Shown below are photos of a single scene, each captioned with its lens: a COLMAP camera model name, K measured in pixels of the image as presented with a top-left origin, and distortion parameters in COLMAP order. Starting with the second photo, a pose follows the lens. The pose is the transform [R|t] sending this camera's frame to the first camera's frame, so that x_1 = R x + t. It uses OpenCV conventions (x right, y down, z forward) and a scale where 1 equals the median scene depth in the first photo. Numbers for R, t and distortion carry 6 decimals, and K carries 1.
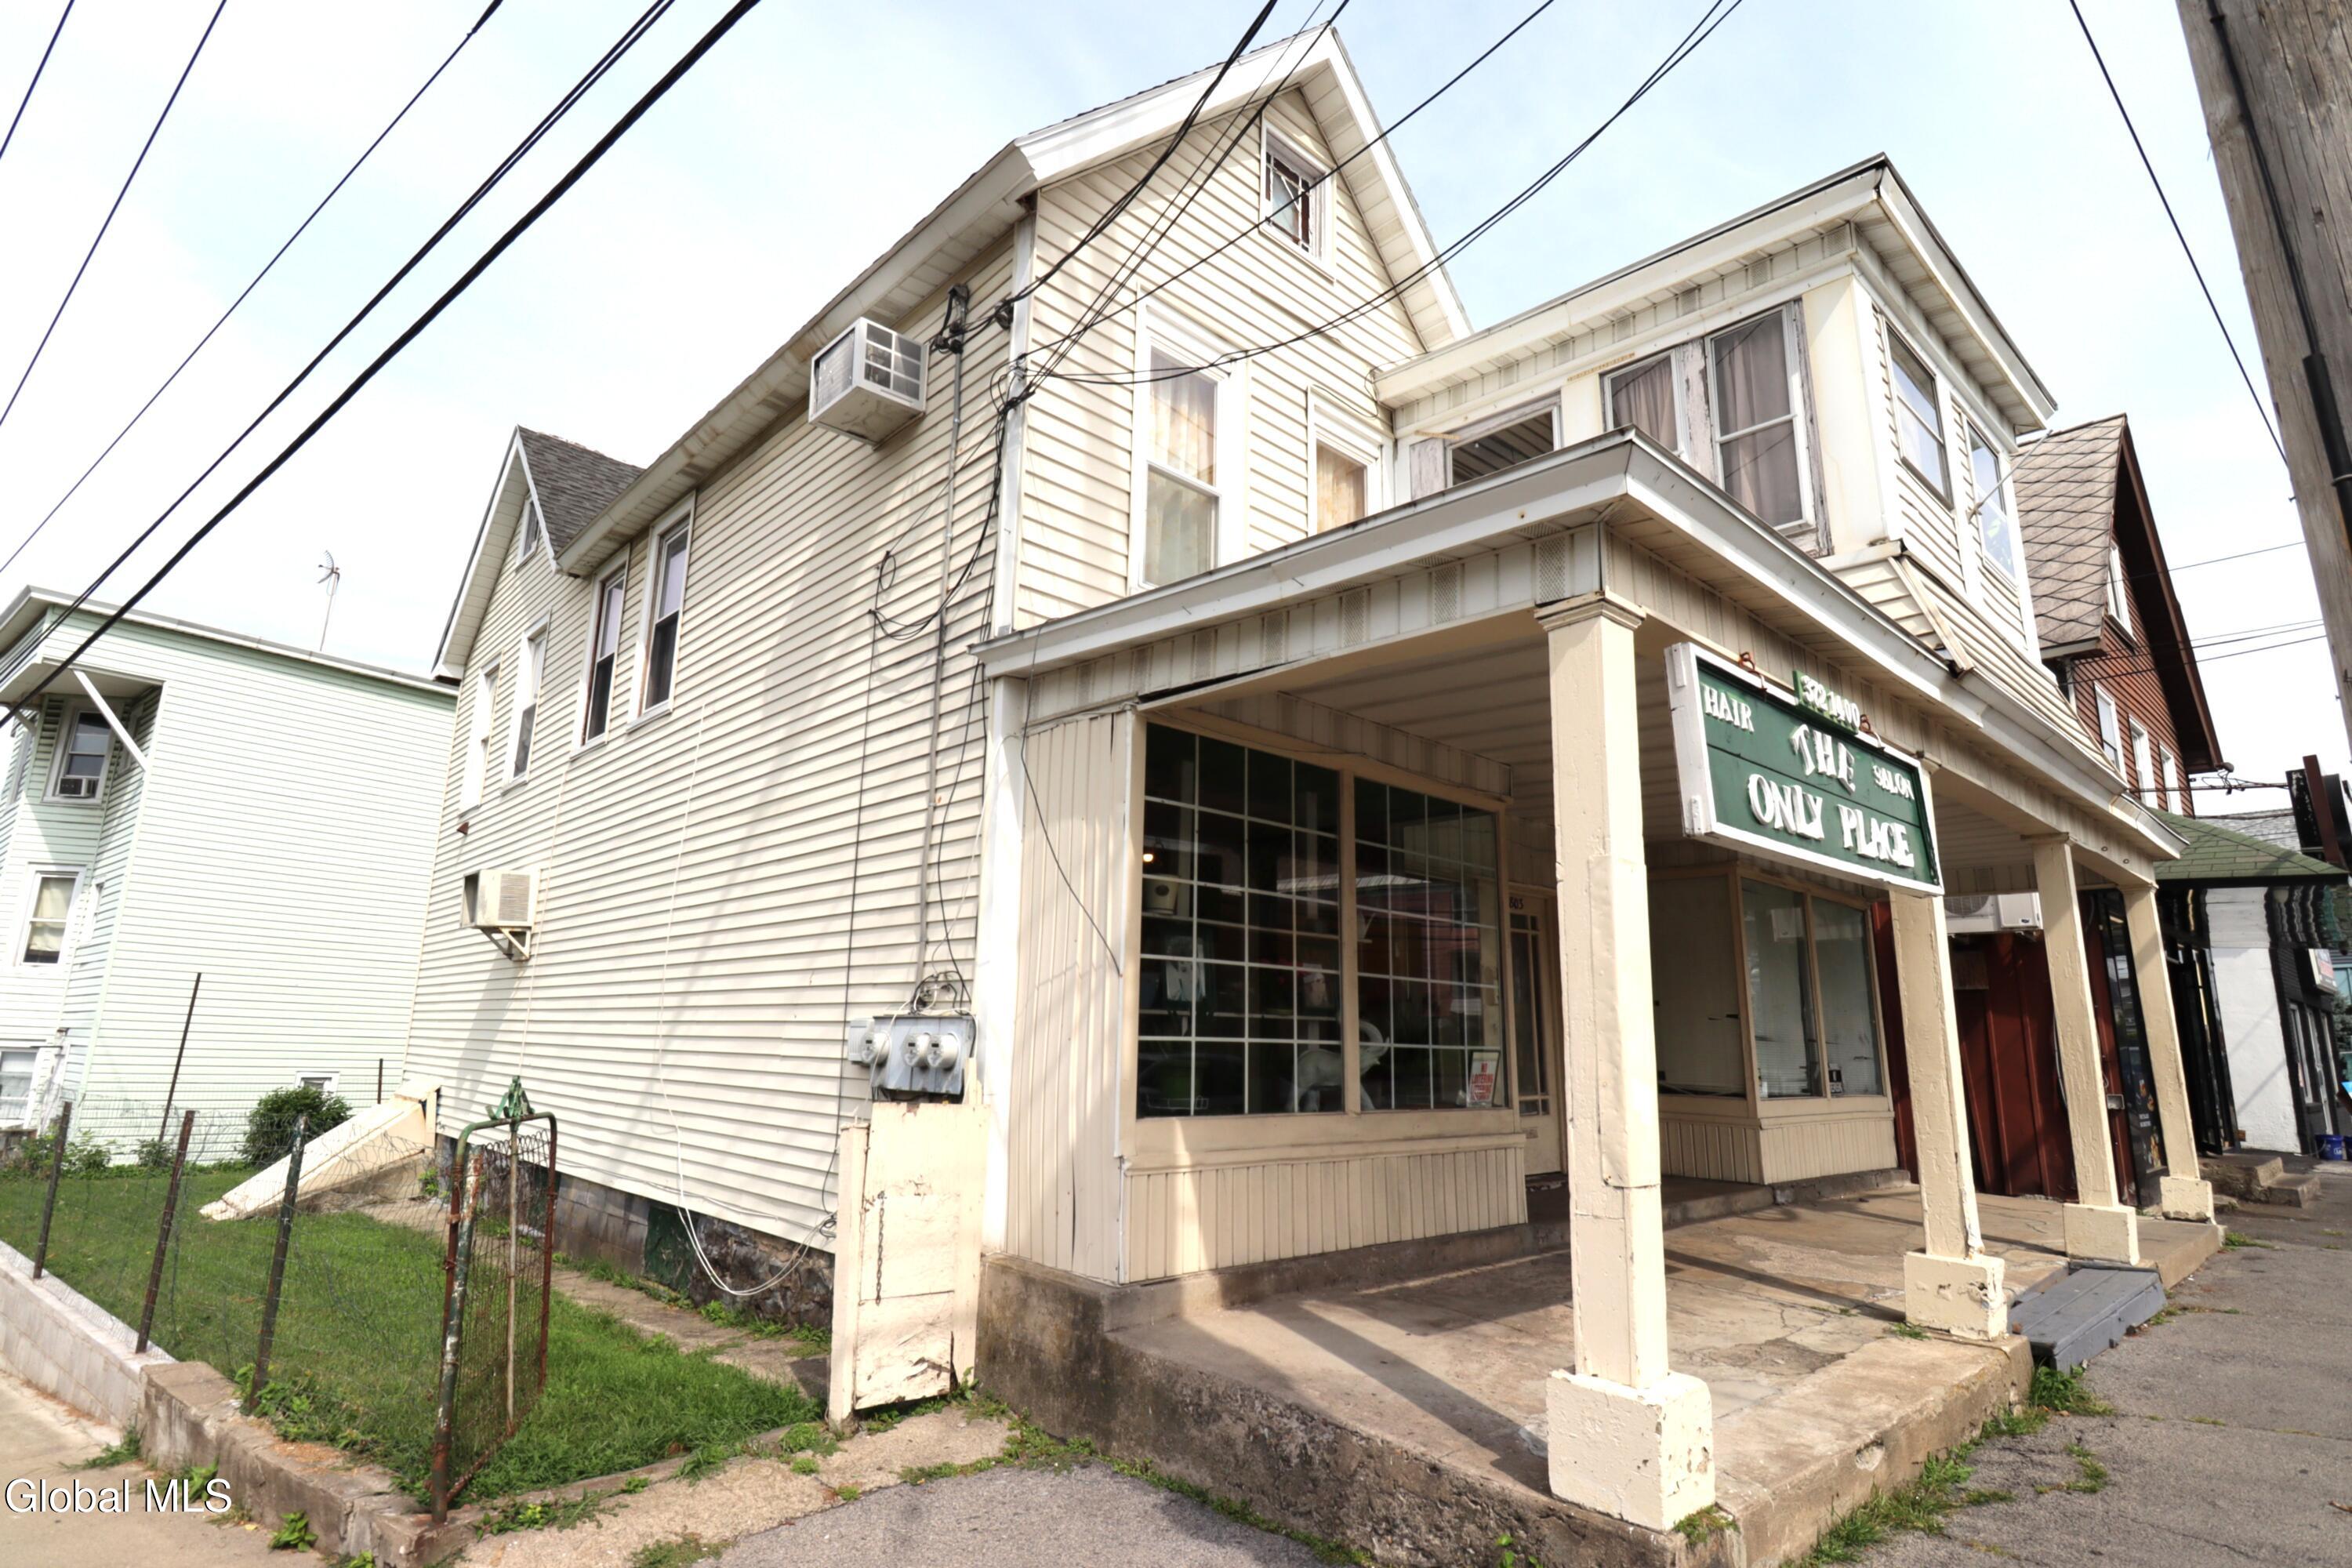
lens RADIAL K [[1173.3, 0, 1171.1], [0, 1173.3, 783.2], [0, 0, 1]] dist [0.004449, -0.014075]
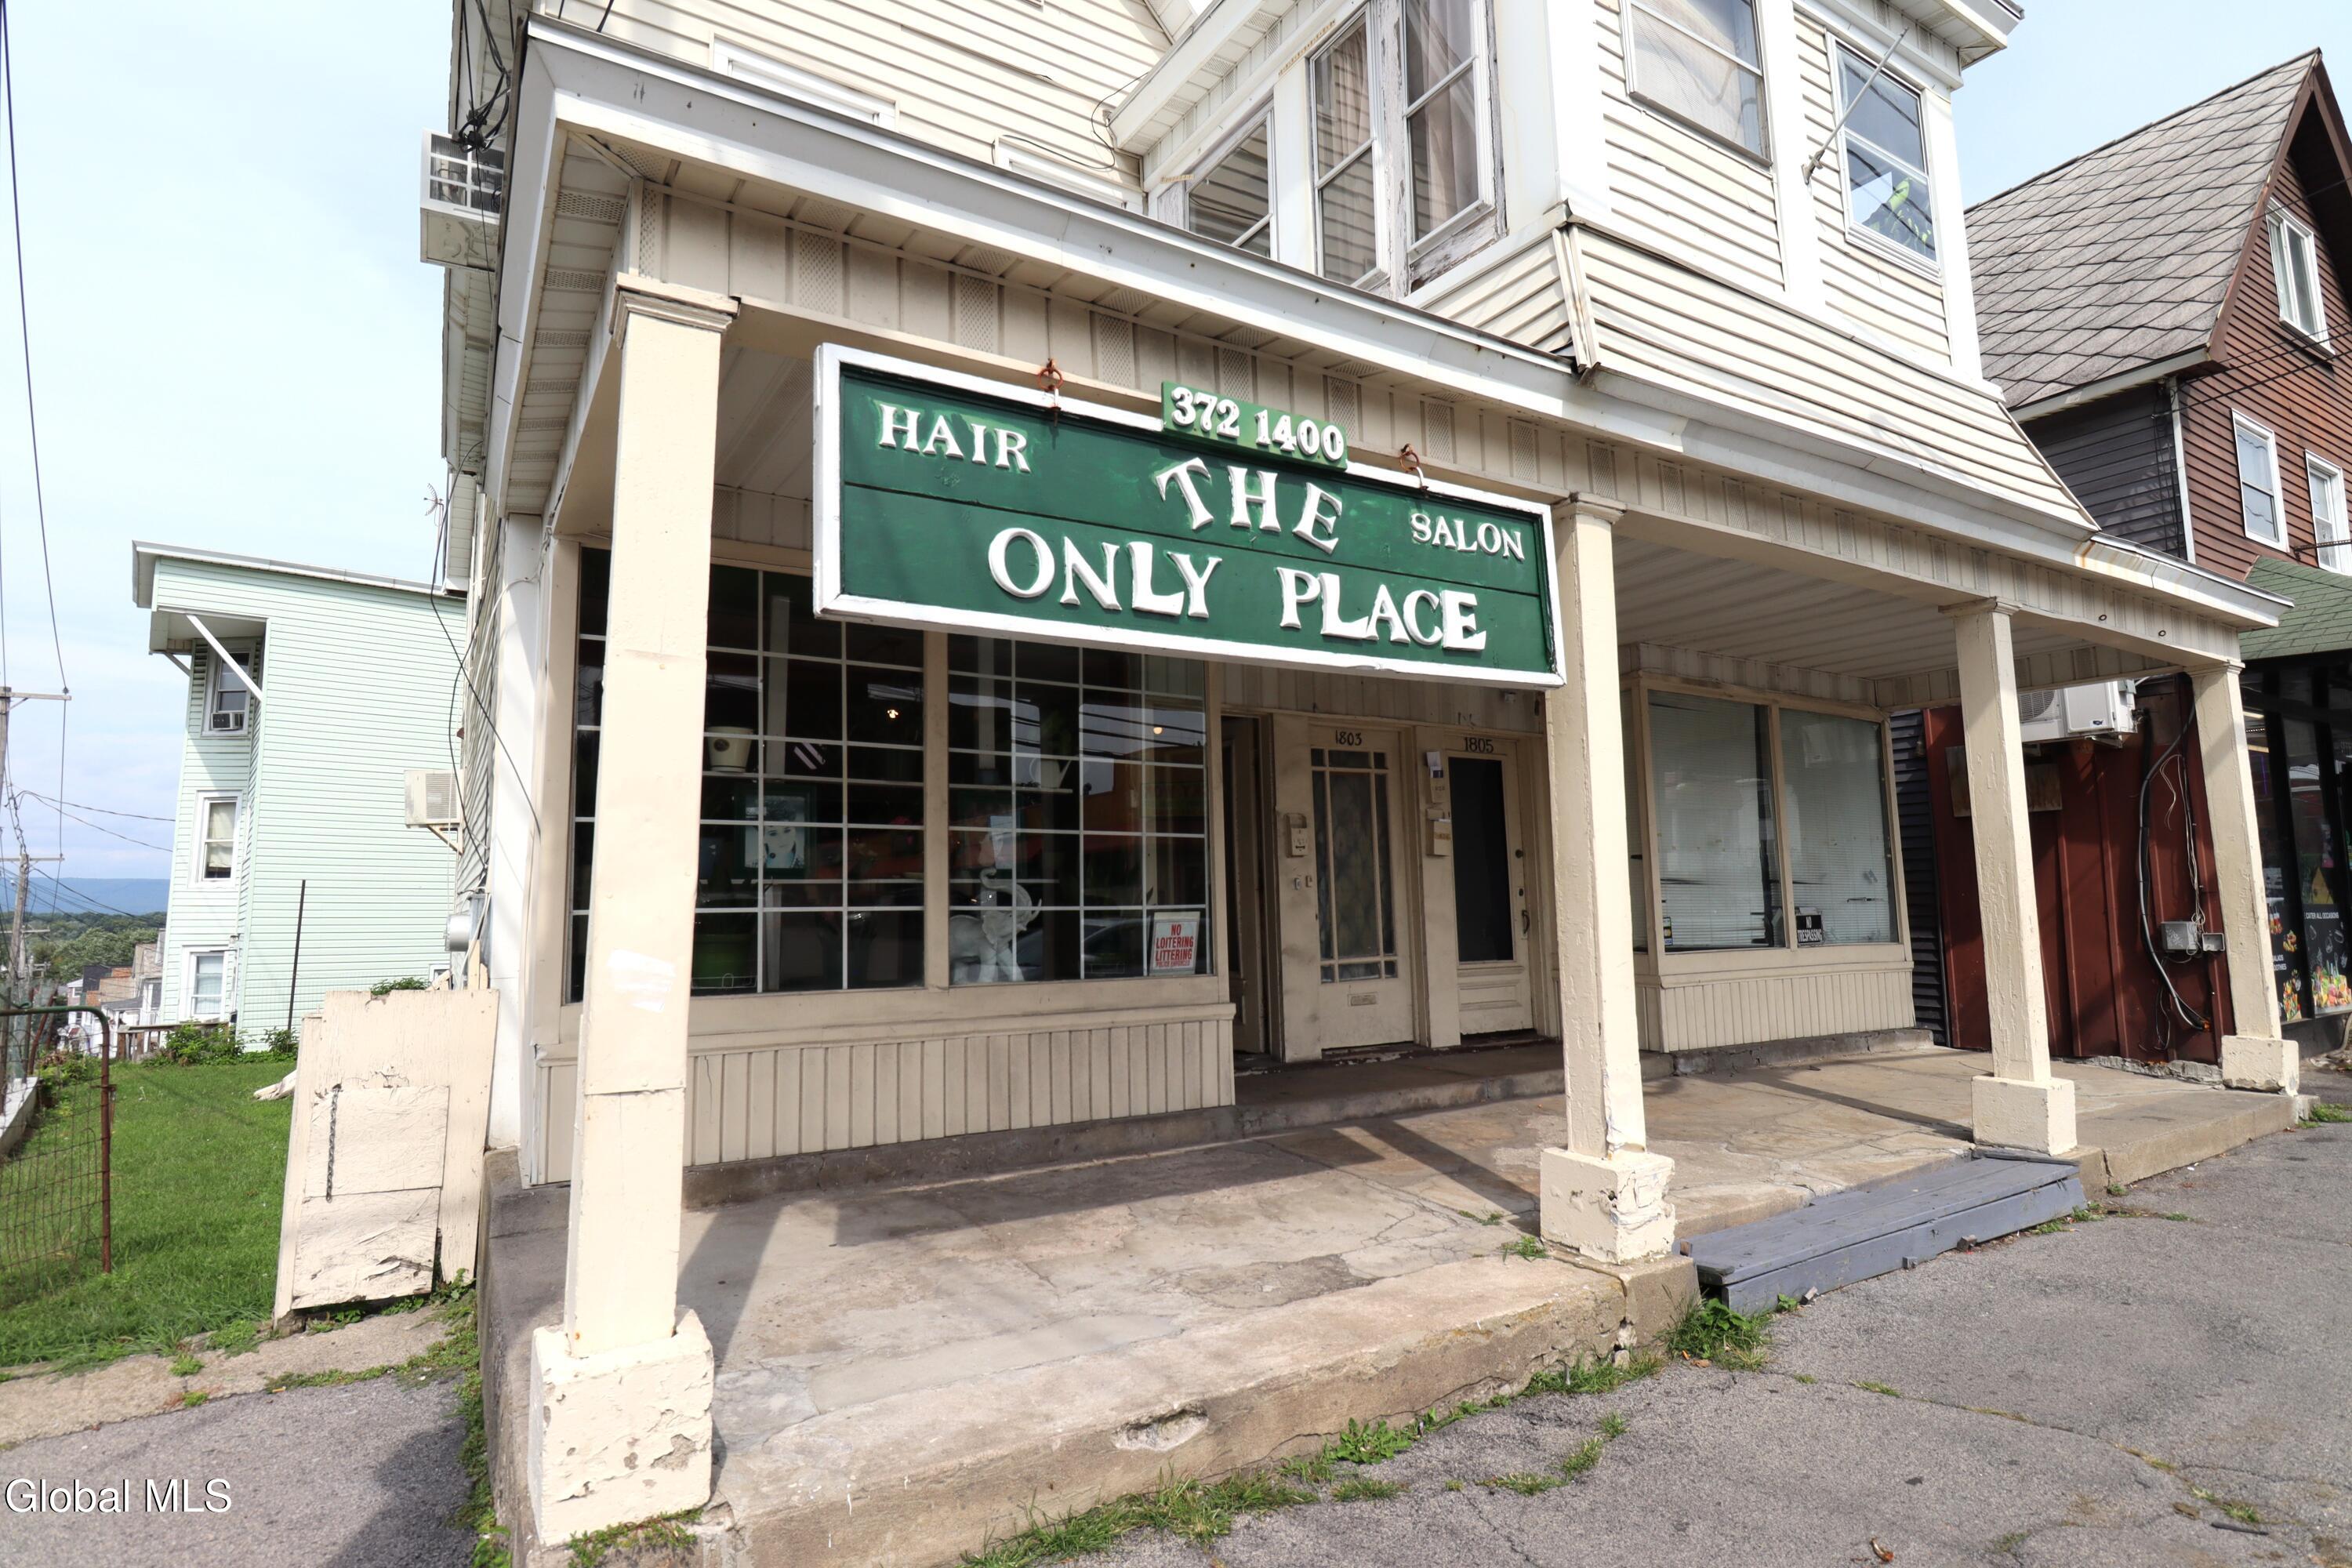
lens RADIAL K [[1173.3, 0, 1171.1], [0, 1173.3, 783.2], [0, 0, 1]] dist [0.004449, -0.014075]
pose [[0.980558, -0.056299, -0.187982, 0.405793], [0.076401, 0.991902, 0.101456, 0.046845], [0.180747, -0.113846, 0.976918, 0.166512]]
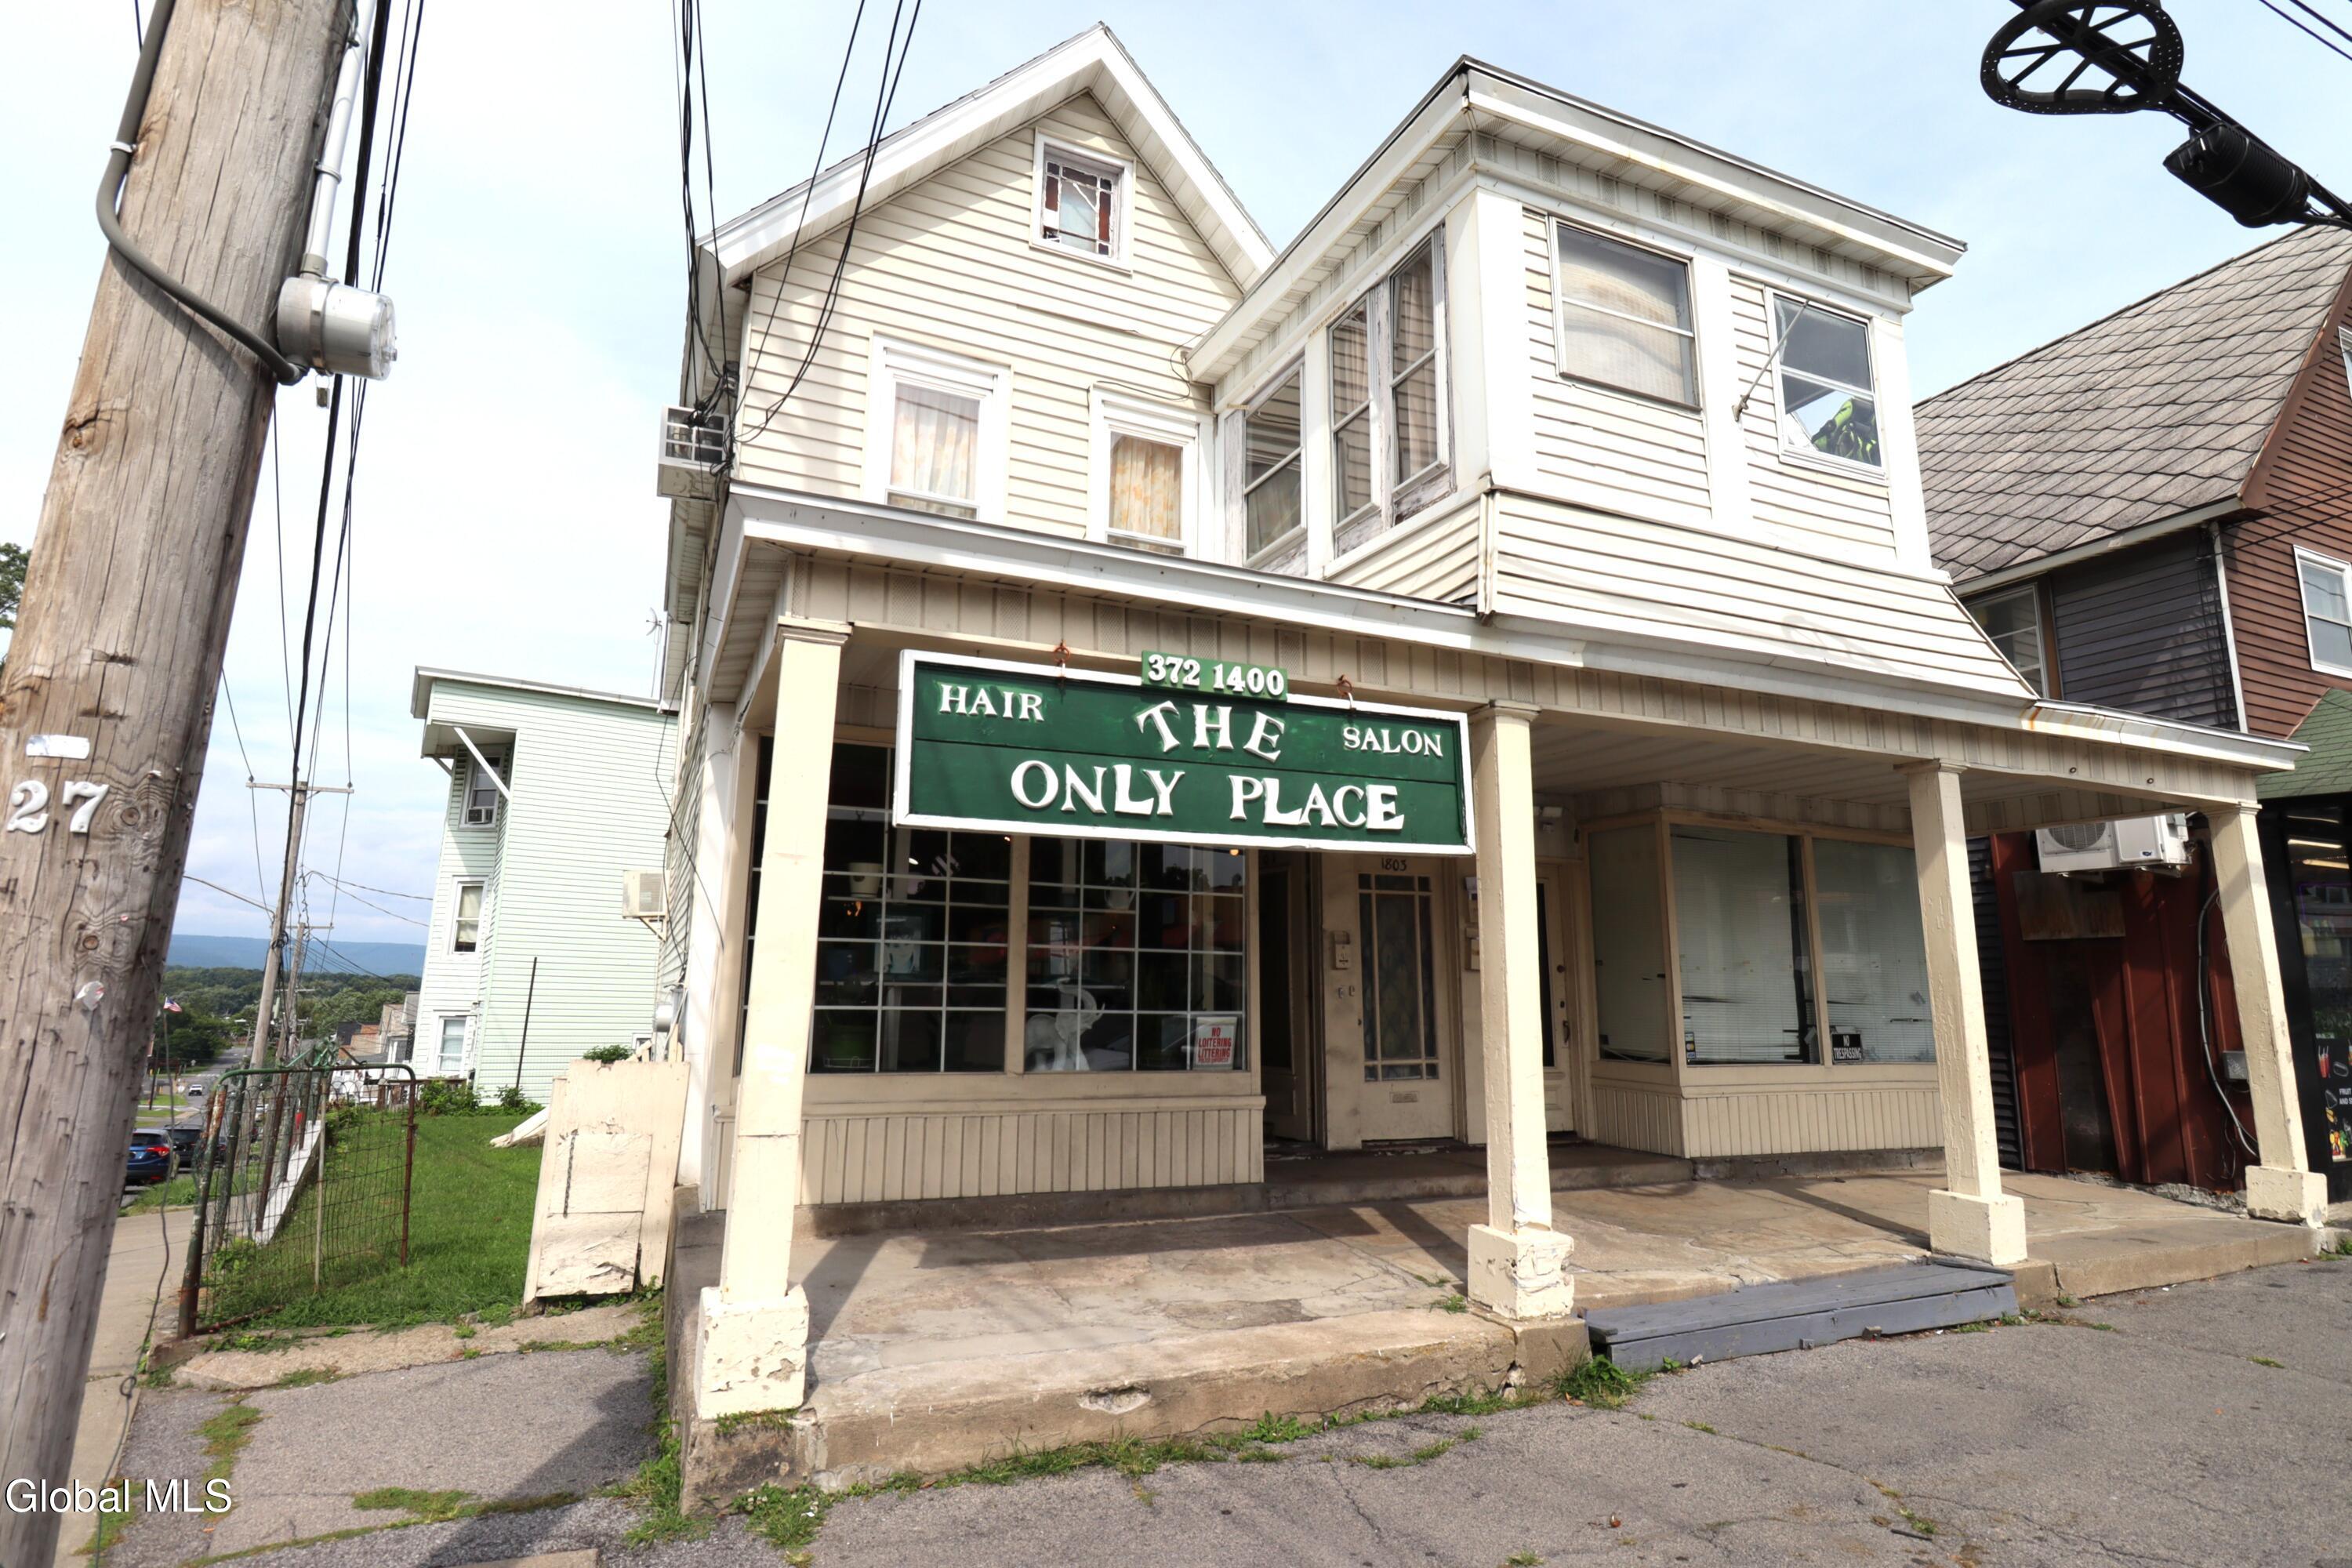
lens RADIAL K [[1173.3, 0, 1171.1], [0, 1173.3, 783.2], [0, 0, 1]] dist [0.004449, -0.014075]
pose [[0.946192, -0.065917, -0.316820, 0.538716], [0.075917, 0.996927, 0.019310, 0.001331], [0.314573, -0.042323, 0.948289, 0.016932]]
